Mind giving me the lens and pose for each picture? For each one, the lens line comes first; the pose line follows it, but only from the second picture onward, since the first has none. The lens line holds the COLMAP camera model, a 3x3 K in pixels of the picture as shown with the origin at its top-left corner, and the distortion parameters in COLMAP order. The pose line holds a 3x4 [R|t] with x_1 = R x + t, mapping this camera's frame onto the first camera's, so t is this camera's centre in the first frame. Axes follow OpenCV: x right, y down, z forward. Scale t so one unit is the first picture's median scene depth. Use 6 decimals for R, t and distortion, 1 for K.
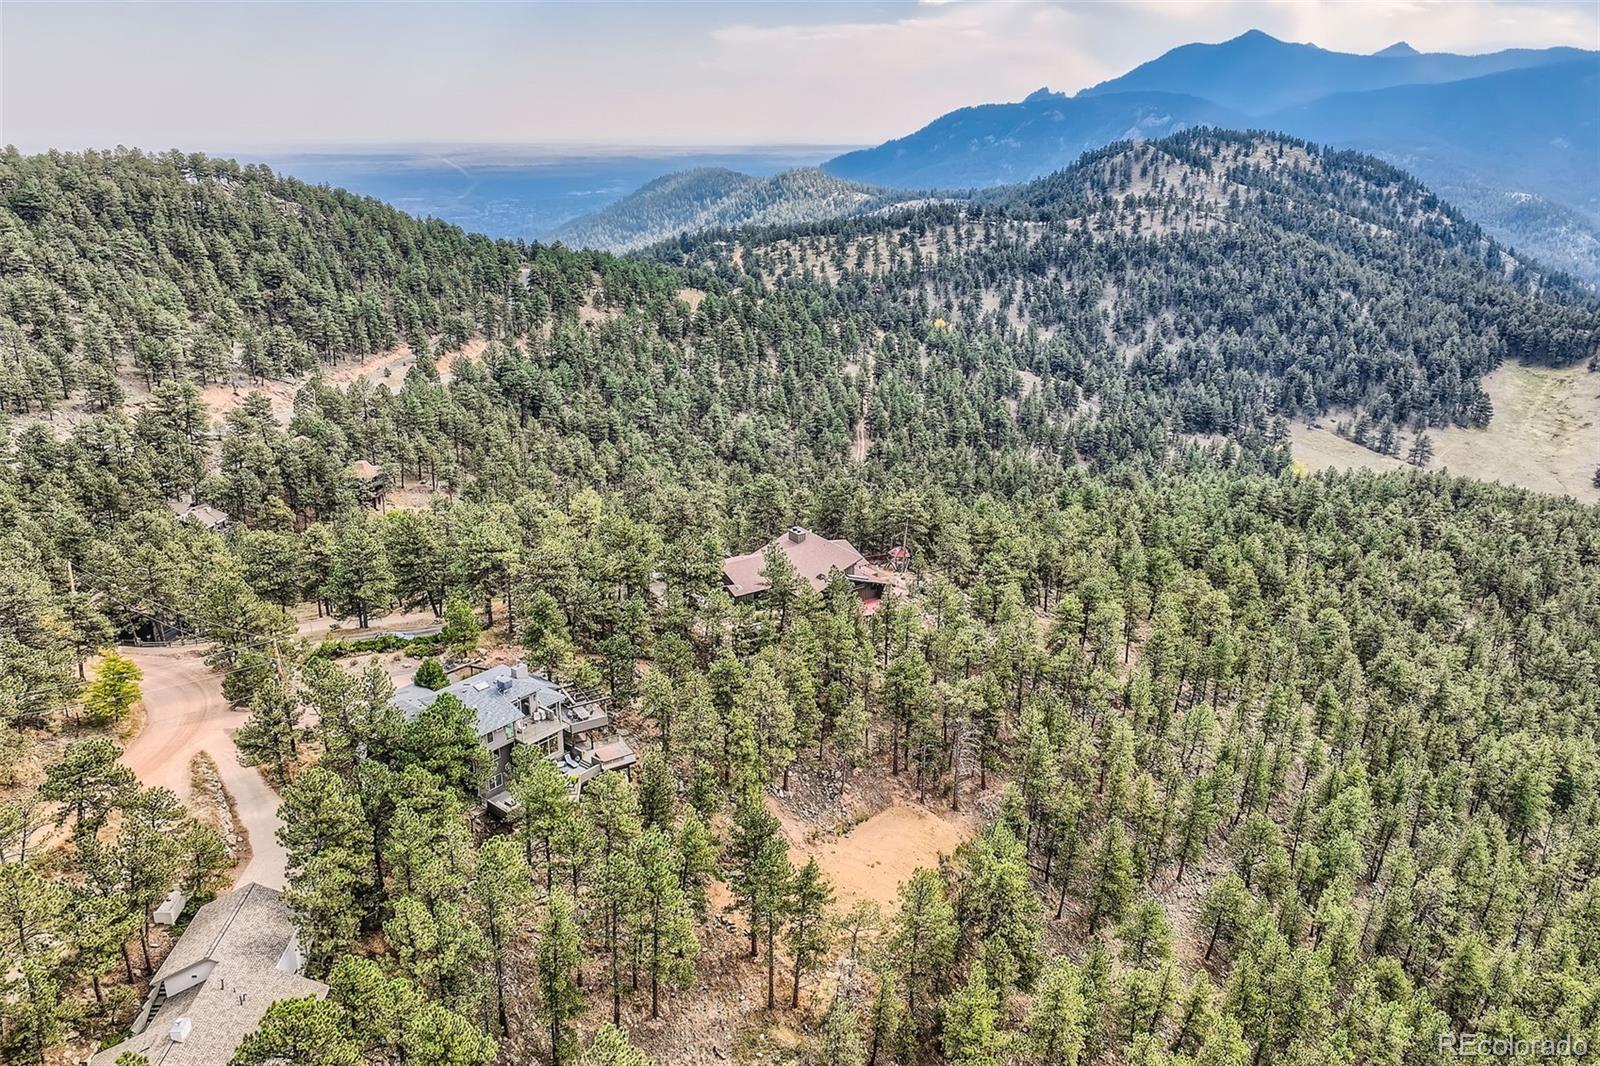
lens RADIAL K [[1162.2, 0, 800.0], [0, 1162.2, 533.0], [0, 0, 1]] dist [-0.005862, -0.002642]
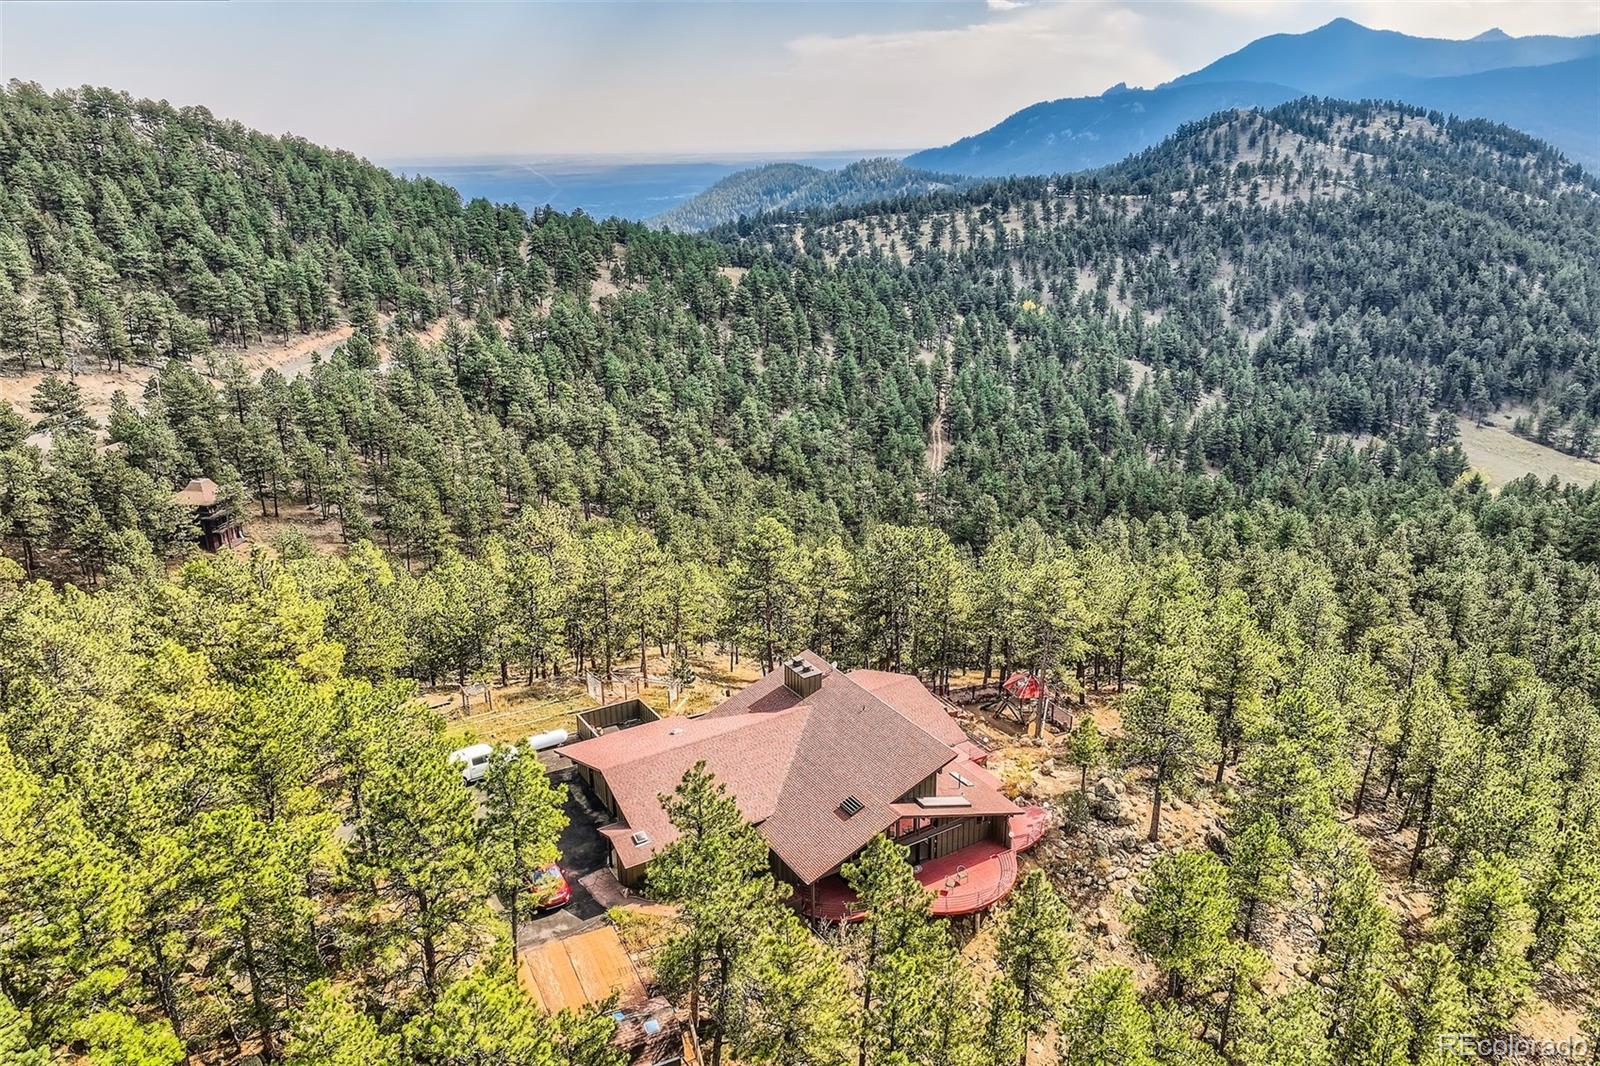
lens RADIAL K [[1140.3, 0, 800.0], [0, 1140.3, 533.0], [0, 0, 1]] dist [0.001624, -0.001089]
pose [[0.997912, 0.002451, -0.064540, 0.006427], [-0.002351, 0.999996, 0.001617, -0.013670], [0.064544, -0.001462, 0.997914, 0.151069]]
